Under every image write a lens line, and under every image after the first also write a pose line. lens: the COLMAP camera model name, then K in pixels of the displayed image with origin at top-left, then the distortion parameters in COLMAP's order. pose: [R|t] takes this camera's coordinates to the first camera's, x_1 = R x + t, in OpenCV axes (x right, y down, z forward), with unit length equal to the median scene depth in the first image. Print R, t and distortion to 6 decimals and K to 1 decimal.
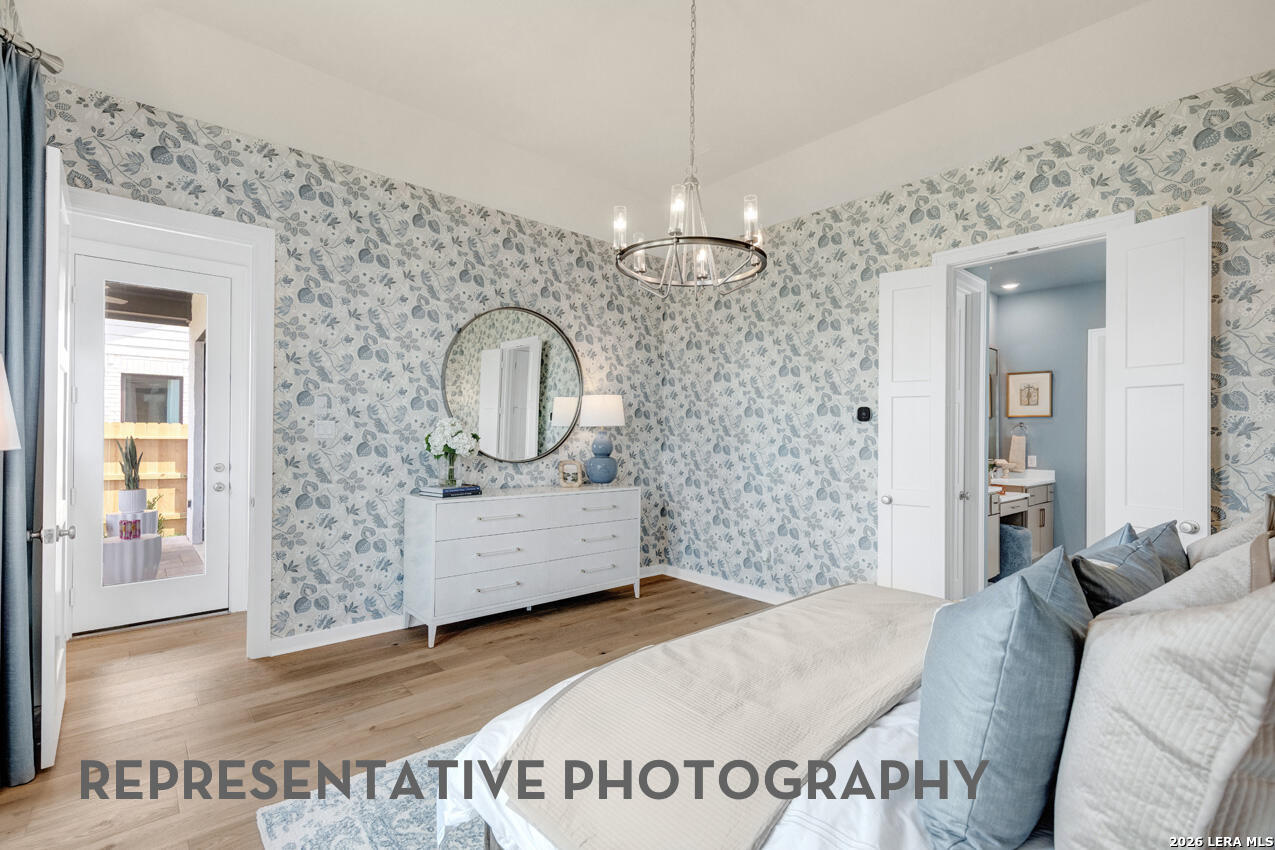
lens RADIAL K [[575.8, 0, 633.0], [0, 575.8, 433.0], [0, 0, 1]] dist [0.018620, 0.000245]
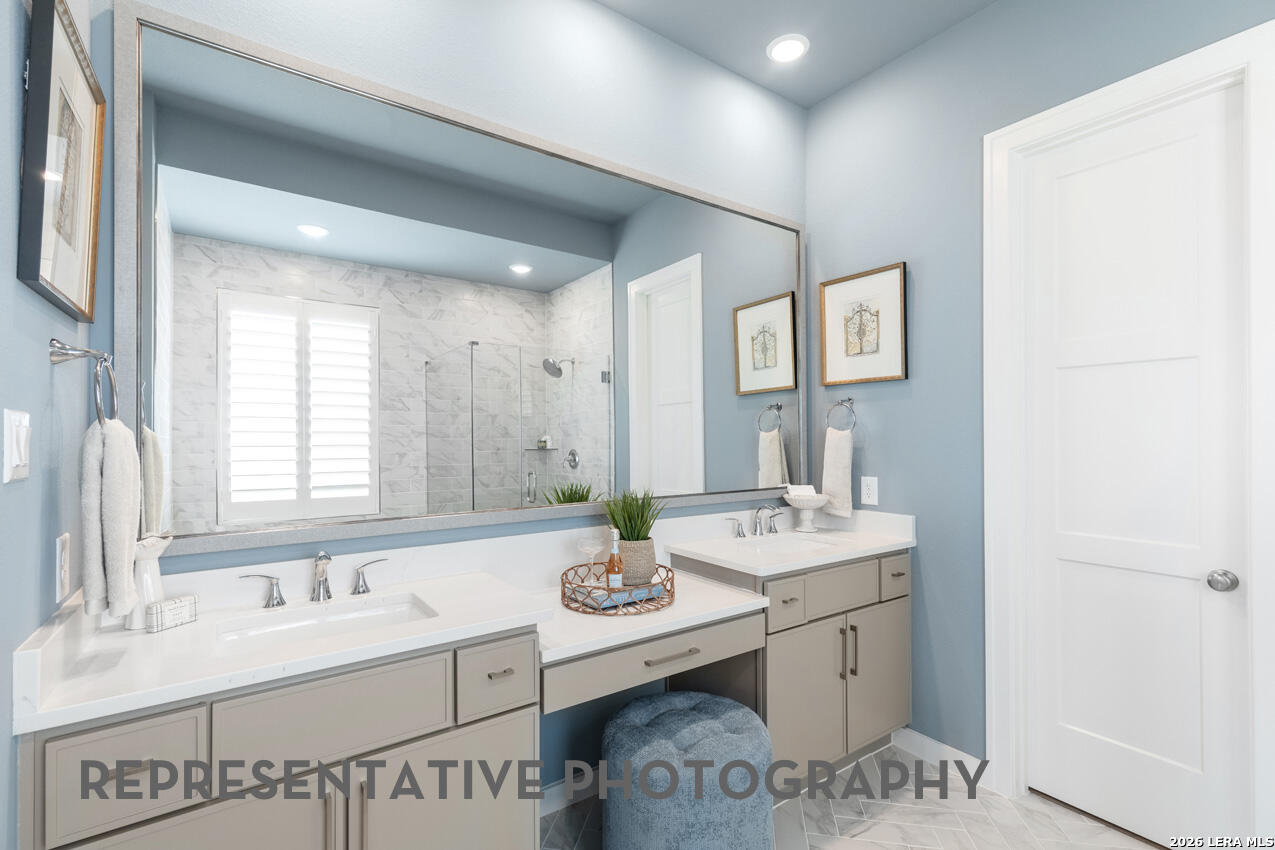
lens RADIAL K [[575.8, 0, 642.6], [0, 575.8, 432.4], [0, 0, 1]] dist [0.018620, 0.000245]
pose [[0.999969, -0.005735, 0.005305, 0.519862], [0.005695, 0.999955, 0.007538, 0.003414], [-0.005348, -0.007508, 0.999958, 0.586182]]
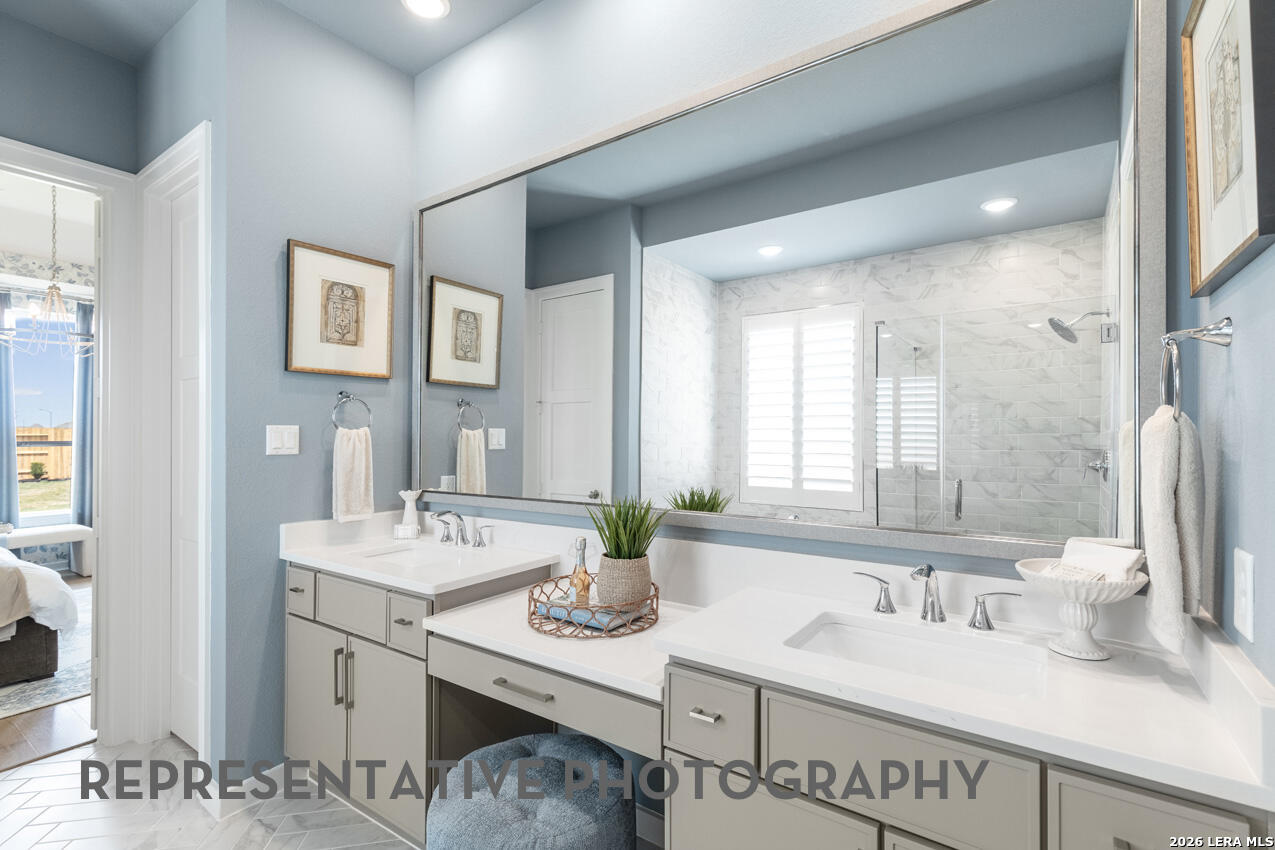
lens RADIAL K [[575.8, 0, 638.3], [0, 575.8, 429.8], [0, 0, 1]] dist [0.018620, 0.000245]
pose [[0.340131, -0.013232, -0.940285, 0.765874], [0.021190, 0.999755, -0.006404, 0.007621], [0.940139, -0.017746, 0.340328, 0.814763]]
